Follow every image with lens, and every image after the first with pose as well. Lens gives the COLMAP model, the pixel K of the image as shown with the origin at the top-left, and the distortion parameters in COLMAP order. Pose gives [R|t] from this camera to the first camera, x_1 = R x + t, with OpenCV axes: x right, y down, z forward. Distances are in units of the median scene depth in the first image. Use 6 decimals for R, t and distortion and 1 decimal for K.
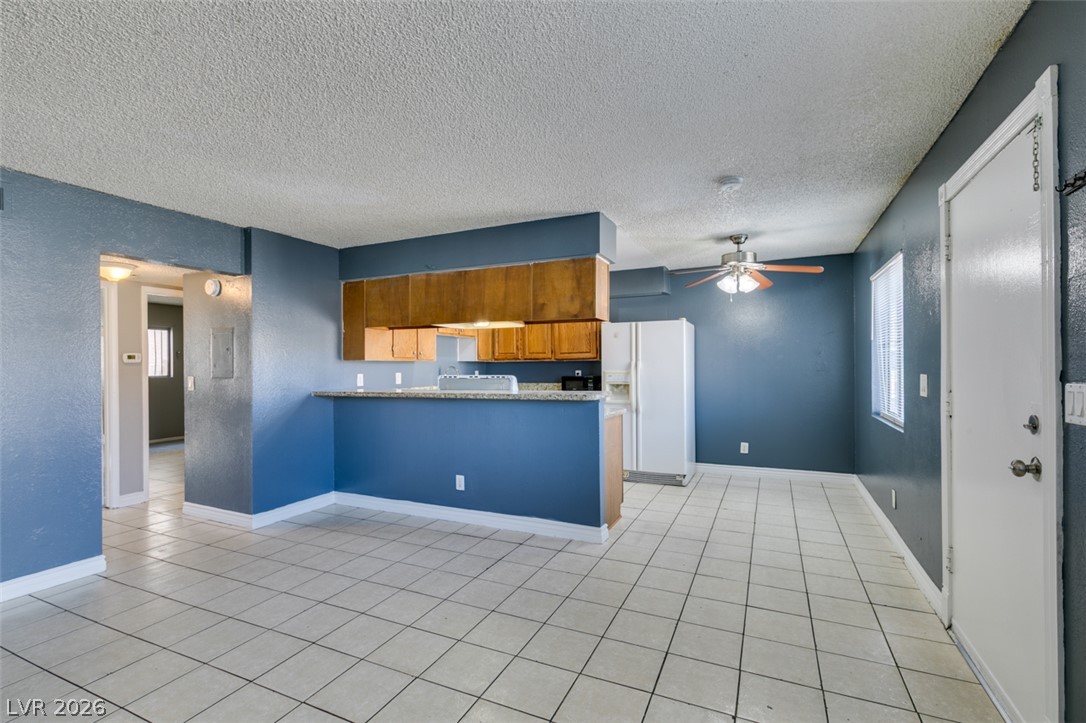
lens RADIAL K [[487.3, 0, 543.0], [0, 487.3, 361.5], [0, 0, 1]] dist [0.003942, -0.000181]
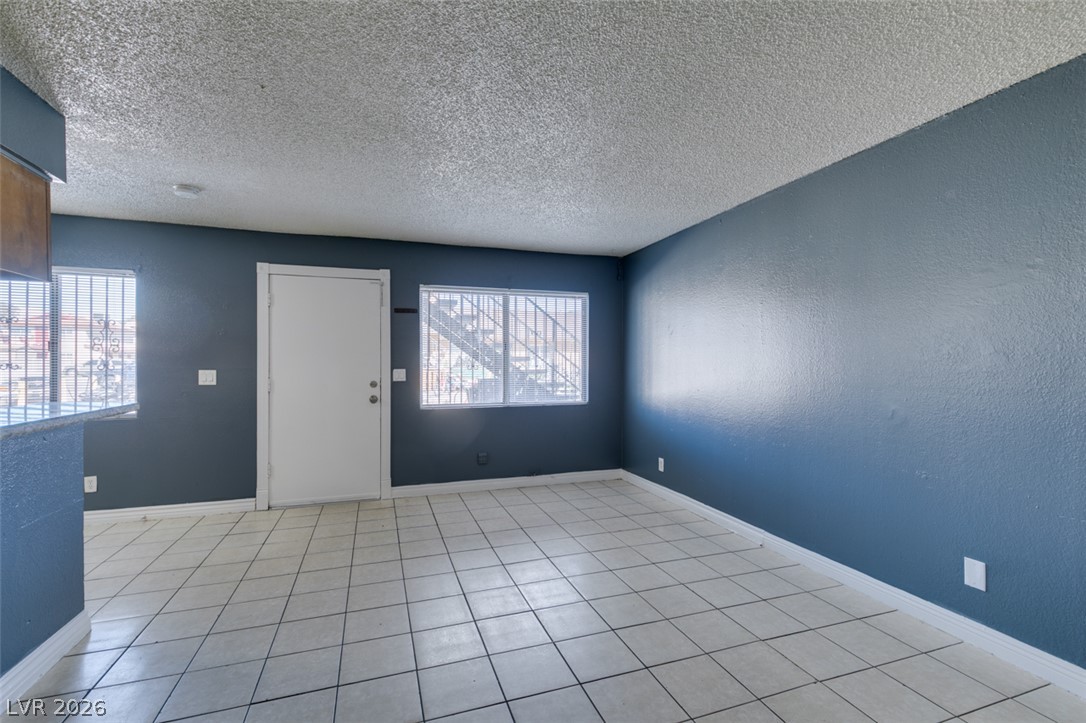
lens RADIAL K [[483.4, 0, 541.6], [0, 483.4, 365.0], [0, 0, 1]] dist [0.005123, -0.001205]
pose [[-0.695130, 0.007145, 0.718848, -0.644976], [0.000151, 0.999952, -0.009792, 0.016082], [-0.718884, -0.006698, -0.695098, 0.840091]]
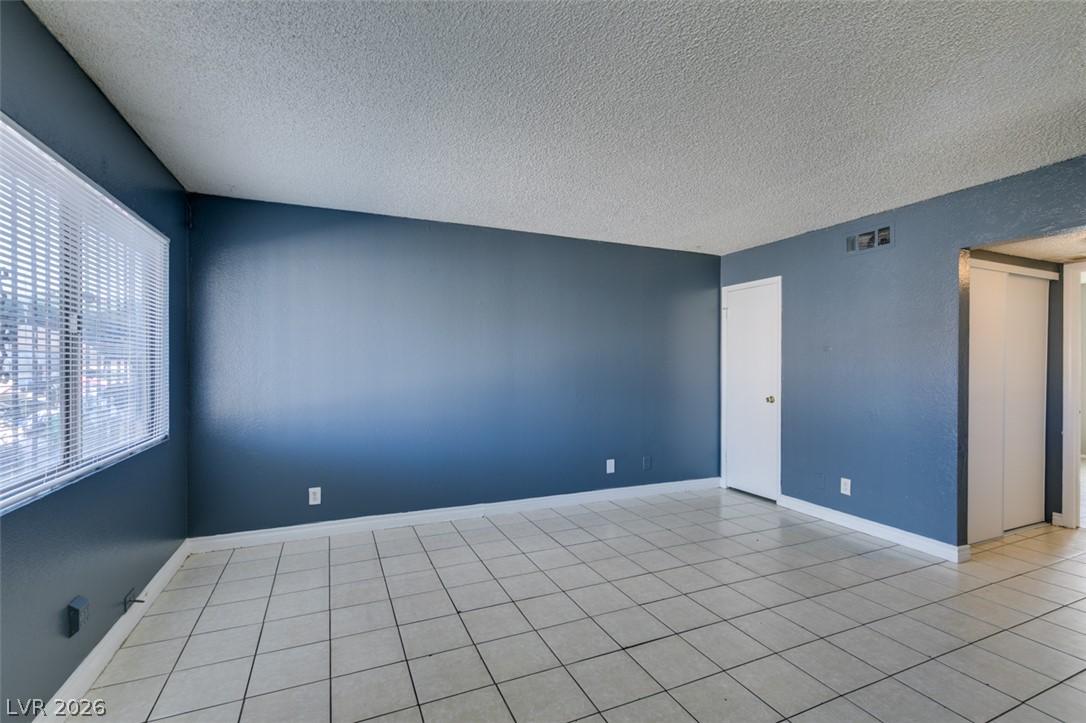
lens RADIAL K [[483.5, 0, 540.2], [0, 483.5, 367.5], [0, 0, 1]] dist [0.000919, -0.000336]
pose [[-0.661520, 0.010418, -0.749855, 0.317456], [0.010741, 0.999933, 0.004417, 0.005041], [0.749851, -0.005132, -0.661587, 0.748554]]
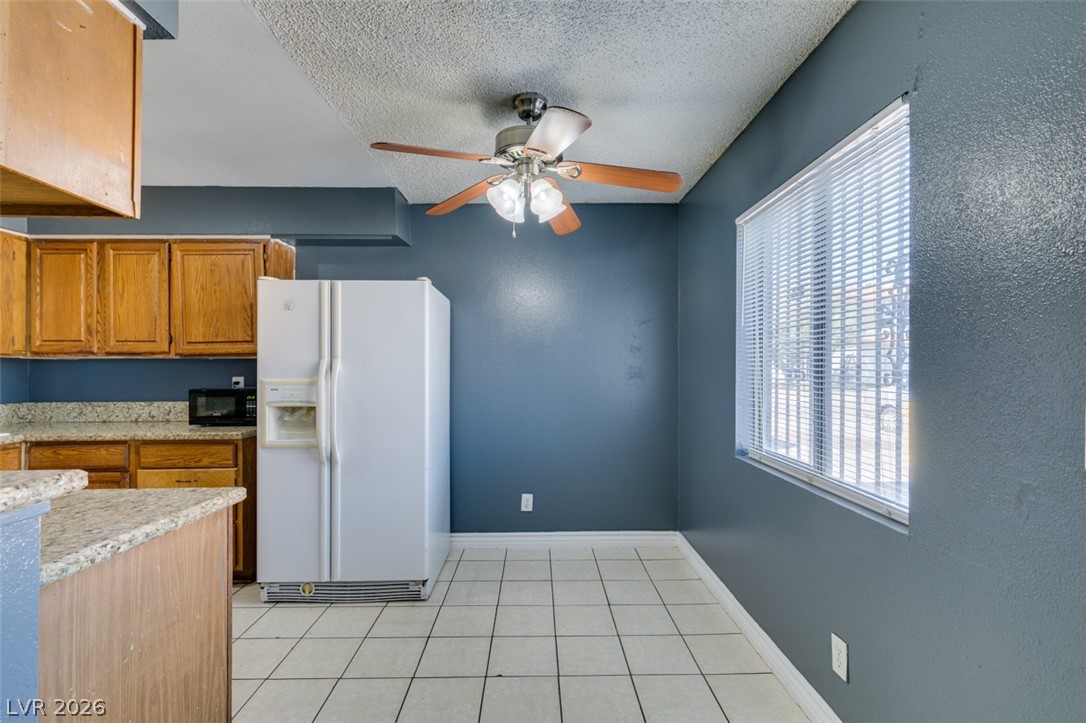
lens RADIAL K [[487.2, 0, 543.4], [0, 487.2, 367.2], [0, 0, 1]] dist [0.003243, -0.000123]
pose [[0.897768, 0.006507, 0.440421, 0.208317], [-0.009697, 0.999941, 0.004992, 0.003090], [-0.440363, -0.008753, 0.897777, 0.575777]]
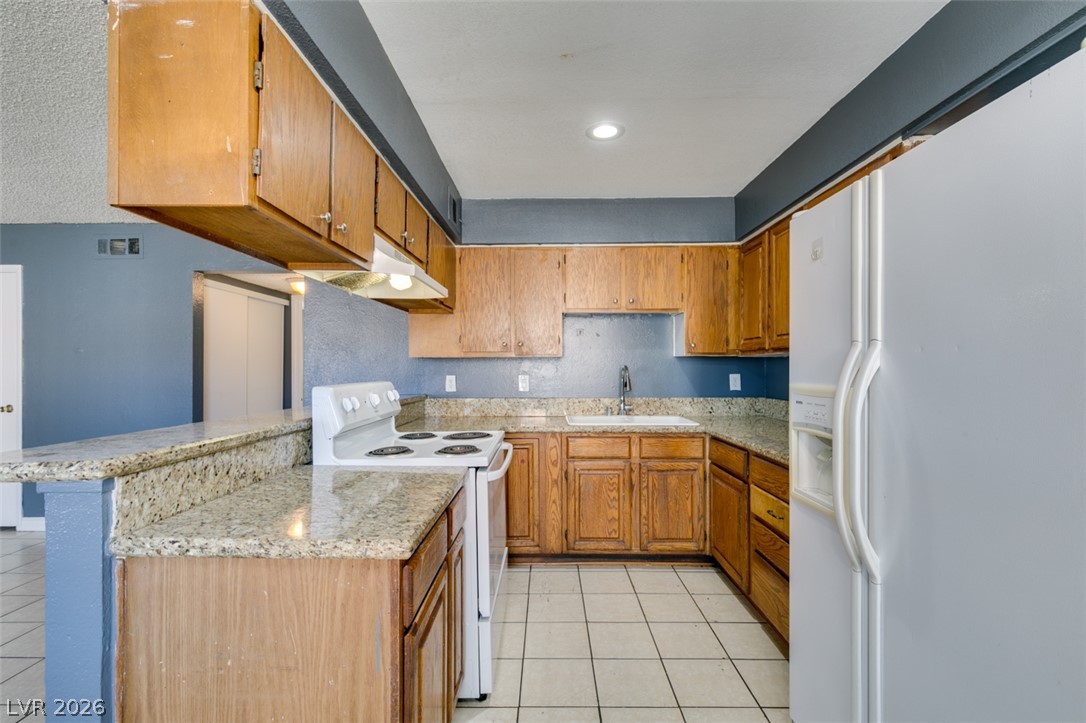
lens RADIAL K [[483.4, 0, 541.6], [0, 483.4, 365.0], [0, 0, 1]] dist [0.005123, -0.001205]
pose [[0.413637, 0.003175, -0.910437, 0.417510], [0.008576, 0.999936, 0.007383, 0.005908], [0.910402, -0.010861, 0.413583, 0.956361]]
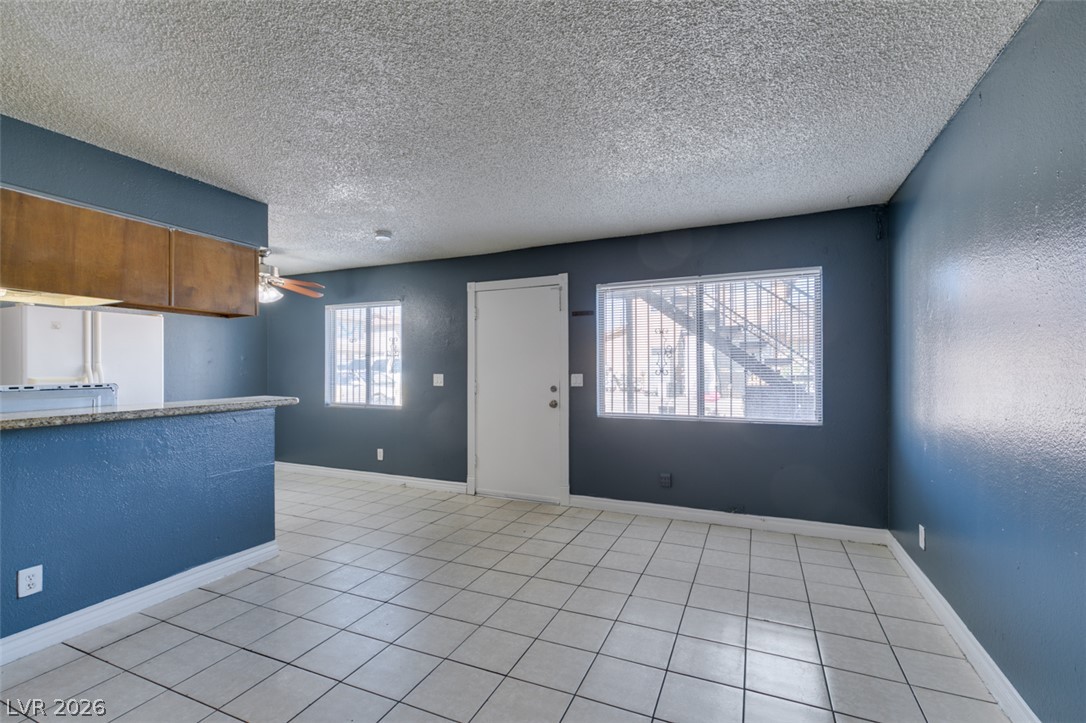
lens RADIAL K [[483.4, 0, 541.6], [0, 483.4, 365.0], [0, 0, 1]] dist [0.005123, -0.001205]
pose [[-0.017063, 0.014301, 0.999752, -0.693403], [-0.004355, 0.999887, -0.014378, 0.010503], [-0.999845, -0.004599, -0.016999, 0.414037]]
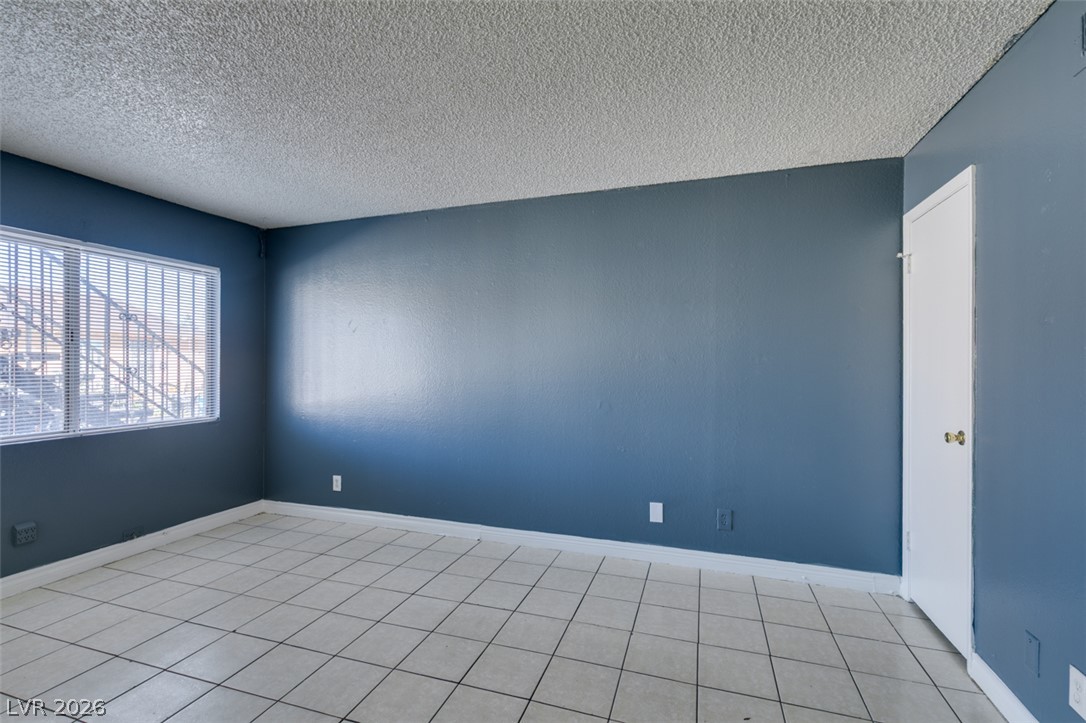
lens RADIAL K [[488.2, 0, 541.0], [0, 488.2, 364.7], [0, 0, 1]] dist [0.004189, -0.000537]
pose [[-0.993613, 0.006812, -0.112635, -0.336800], [0.007877, 0.999928, -0.009012, 0.012803], [0.112565, -0.009842, -0.993596, 0.871625]]
